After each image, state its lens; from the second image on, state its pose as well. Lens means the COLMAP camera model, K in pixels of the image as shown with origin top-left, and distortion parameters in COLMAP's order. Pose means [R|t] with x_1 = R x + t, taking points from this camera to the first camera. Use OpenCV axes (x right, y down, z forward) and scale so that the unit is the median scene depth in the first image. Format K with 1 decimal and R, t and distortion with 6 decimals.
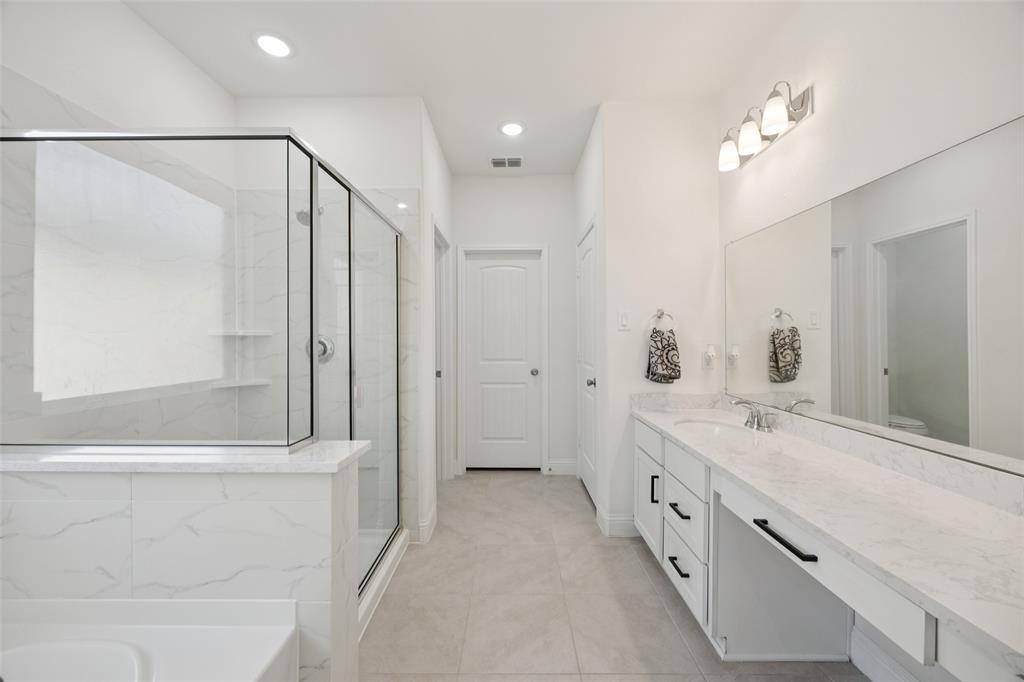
lens RADIAL K [[390.0, 0, 509.5], [0, 390.0, 342.0], [0, 0, 1]] dist [0.000827, 0.000074]
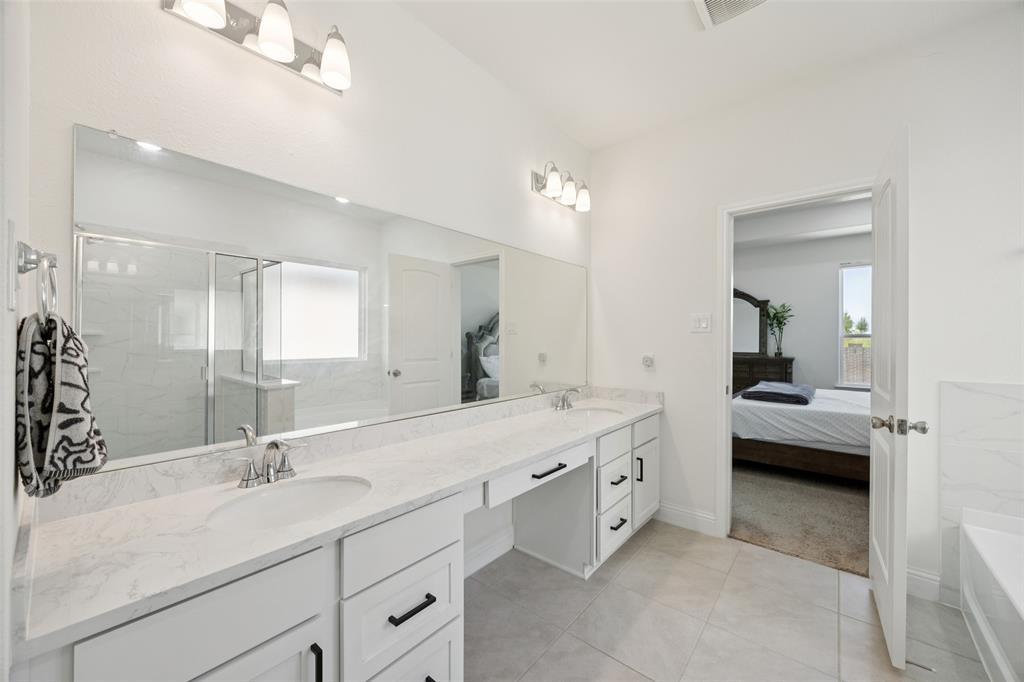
lens RADIAL K [[390.0, 0, 509.5], [0, 390.0, 342.0], [0, 0, 1]] dist [0.000827, 0.000074]
pose [[-0.765200, 0.000690, 0.643792, -0.201061], [0.002021, 0.999997, 0.001330, -0.032026], [-0.643789, 0.002318, -0.765199, 2.179758]]
